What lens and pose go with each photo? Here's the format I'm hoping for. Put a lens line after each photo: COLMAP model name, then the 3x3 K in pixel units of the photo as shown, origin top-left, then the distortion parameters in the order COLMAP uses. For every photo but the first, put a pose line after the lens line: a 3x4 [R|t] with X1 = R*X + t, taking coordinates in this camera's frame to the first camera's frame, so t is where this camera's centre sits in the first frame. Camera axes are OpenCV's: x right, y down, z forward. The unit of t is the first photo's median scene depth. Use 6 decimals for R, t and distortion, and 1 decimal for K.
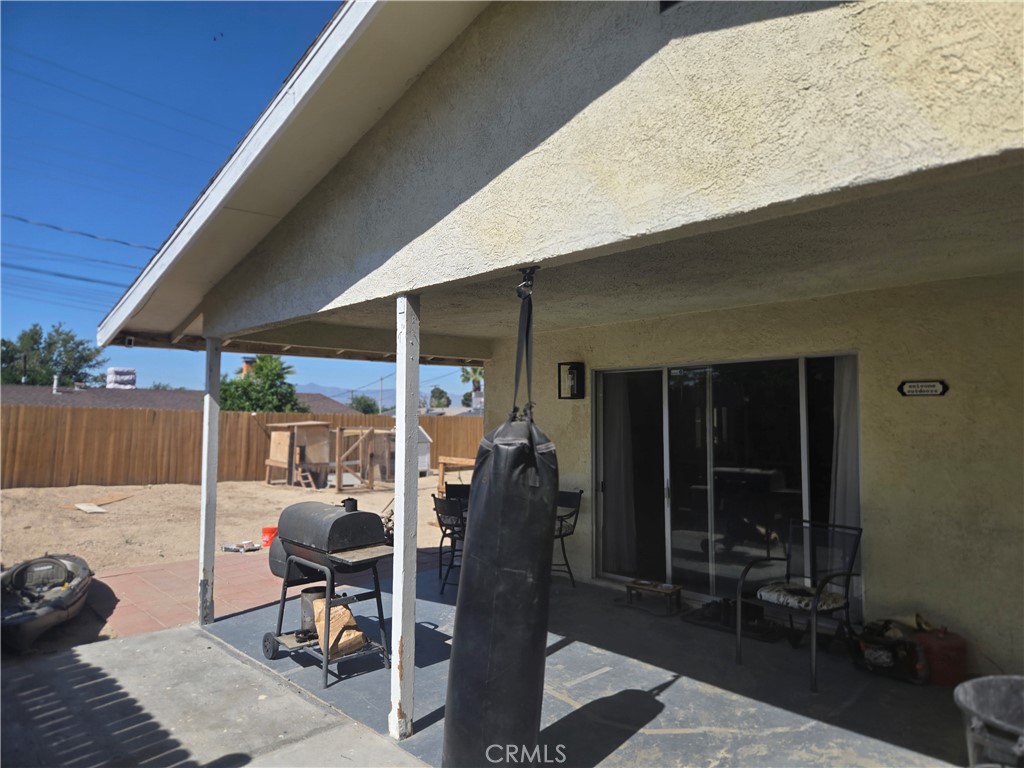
lens RADIAL K [[690.0, 0, 509.0], [0, 690.0, 388.7], [0, 0, 1]] dist [0.064517, -0.033802]
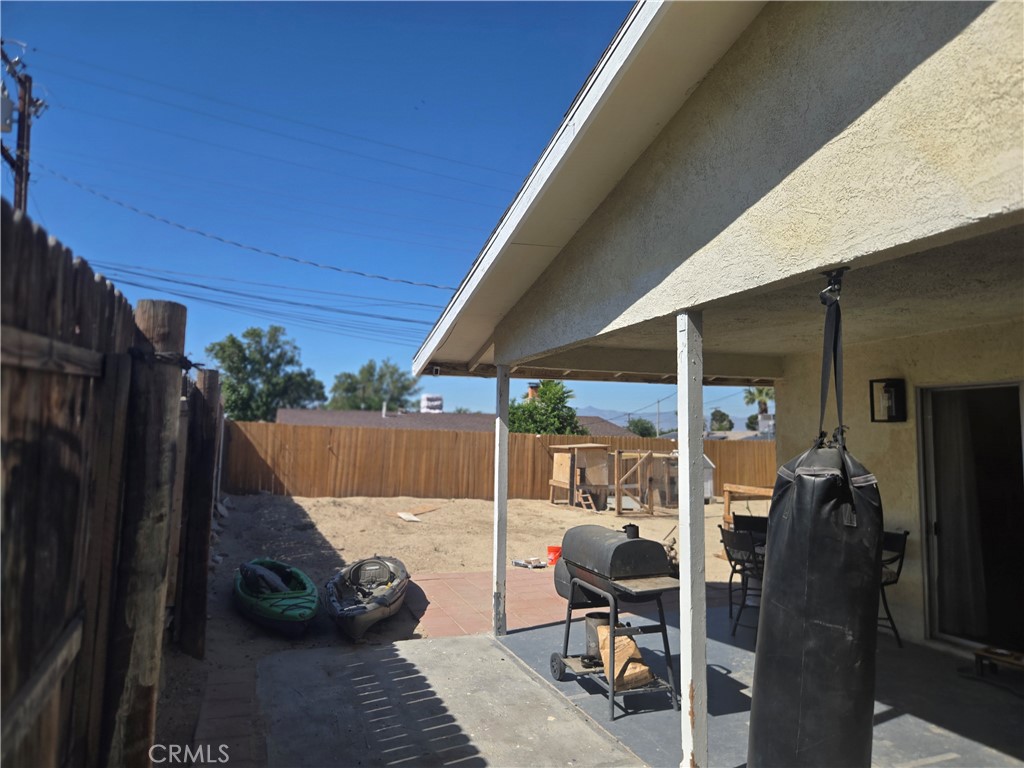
lens RADIAL K [[690.0, 0, 496.0], [0, 690.0, 386.9], [0, 0, 1]] dist [0.064517, -0.033802]
pose [[0.915918, -0.021505, -0.400789, -0.006051], [0.007232, 0.999286, -0.037091, 0.000193], [0.401300, 0.031074, 0.915419, 0.017713]]
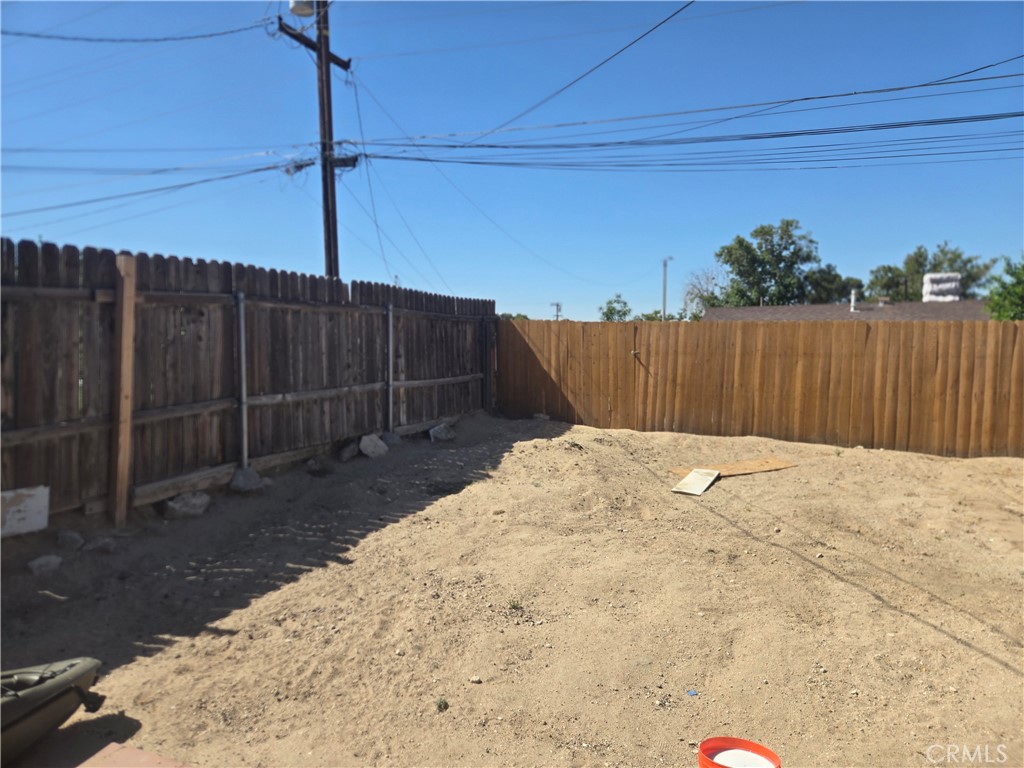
lens RADIAL K [[690.0, 0, 504.4], [0, 690.0, 375.8], [0, 0, 1]] dist [0.064517, -0.033802]
pose [[0.410155, 0.033267, -0.911409, -0.156057], [0.047222, 0.997219, 0.057650, 0.048442], [0.910793, -0.066684, 0.407443, 0.855639]]
